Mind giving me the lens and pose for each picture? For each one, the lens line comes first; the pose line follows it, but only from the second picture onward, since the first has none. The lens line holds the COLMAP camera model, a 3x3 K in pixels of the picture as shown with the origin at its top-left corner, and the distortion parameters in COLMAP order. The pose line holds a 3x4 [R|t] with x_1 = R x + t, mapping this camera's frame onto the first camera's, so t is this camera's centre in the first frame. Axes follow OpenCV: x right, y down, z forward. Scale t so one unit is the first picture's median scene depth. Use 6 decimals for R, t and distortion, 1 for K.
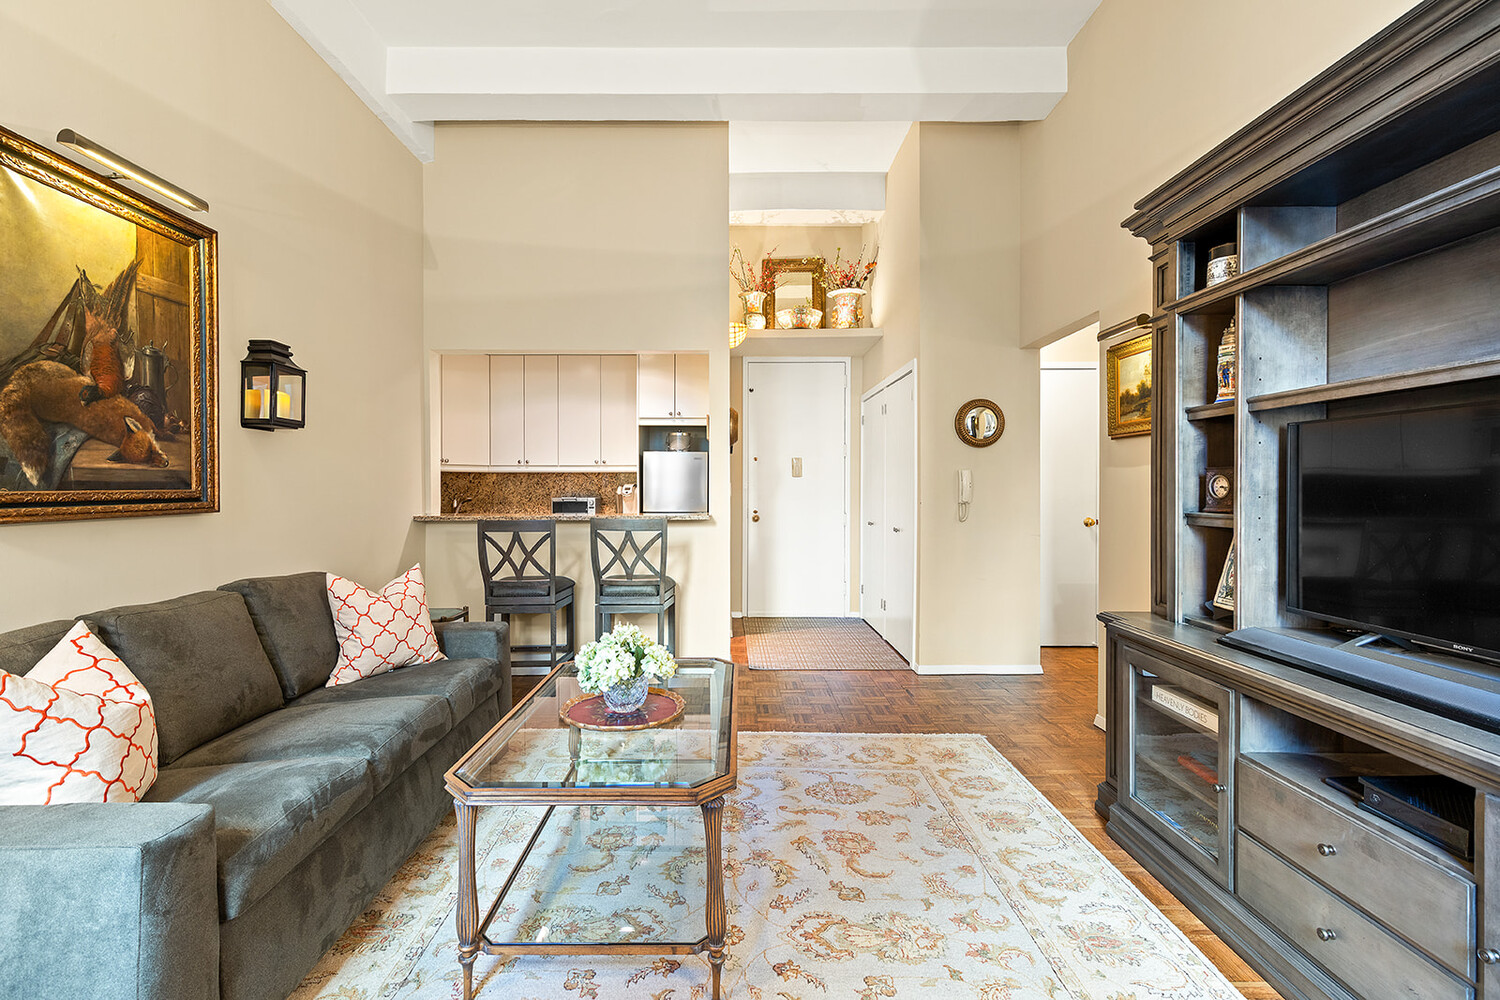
lens RADIAL K [[682.9, 0, 736.5], [0, 682.9, 490.3], [0, 0, 1]] dist [-0.000208, -0.000063]
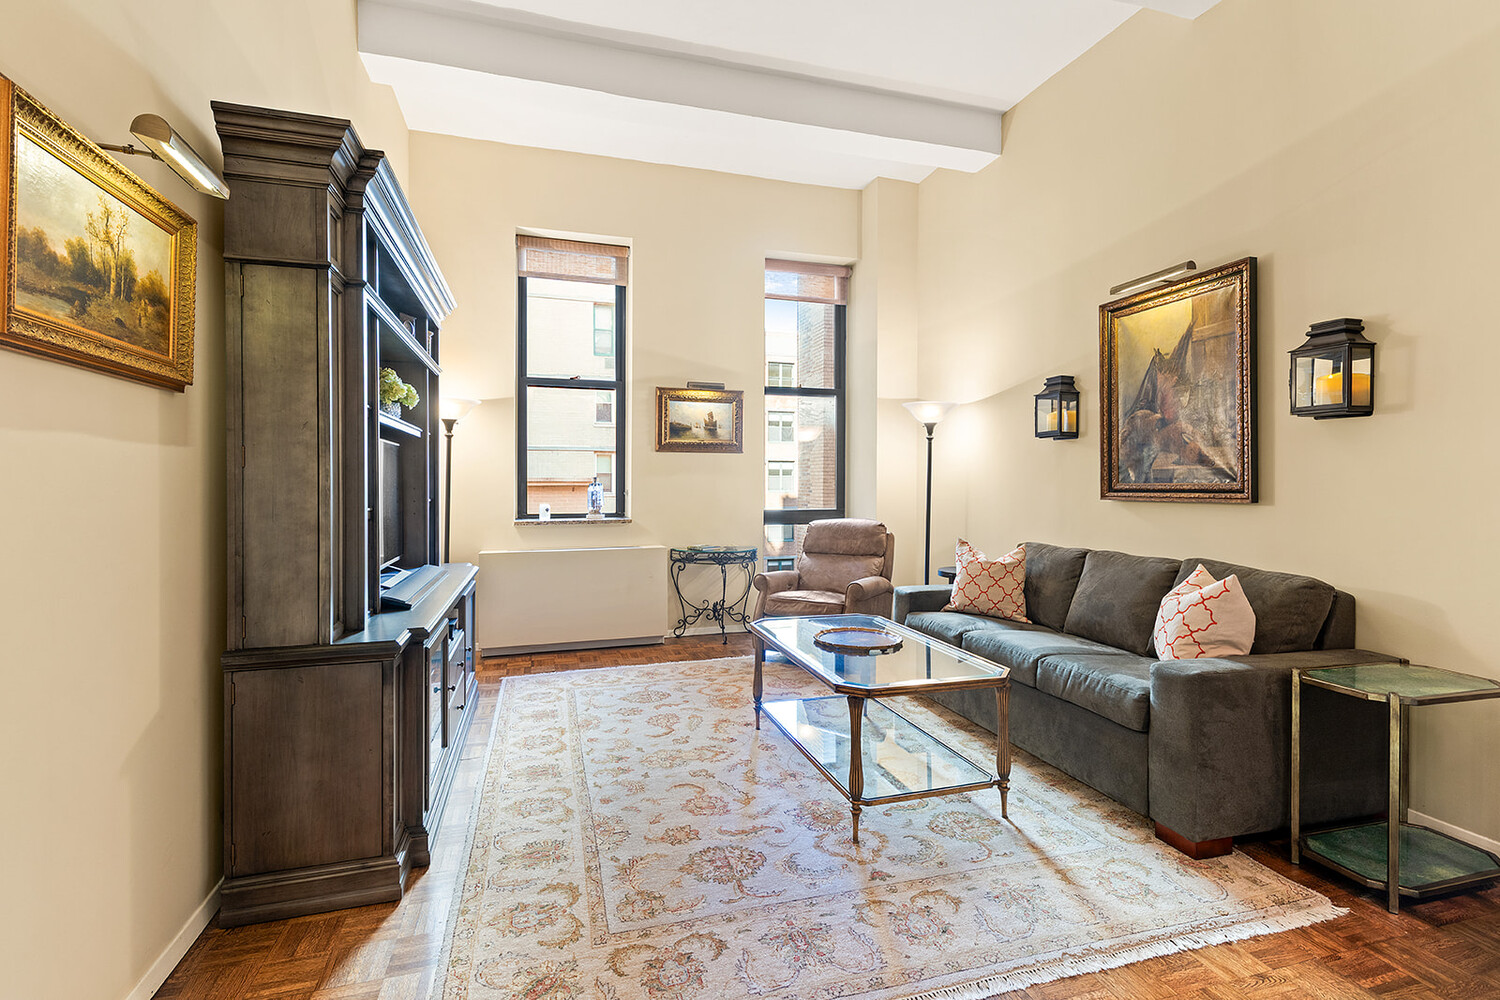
lens RADIAL K [[682.9, 0, 744.5], [0, 682.9, 491.7], [0, 0, 1]] dist [-0.000208, -0.000063]
pose [[-0.960447, 0.006543, -0.278388, 0.418358], [0.001547, 0.999834, 0.018163, -0.010416], [0.278460, 0.017014, -0.960297, 2.127480]]
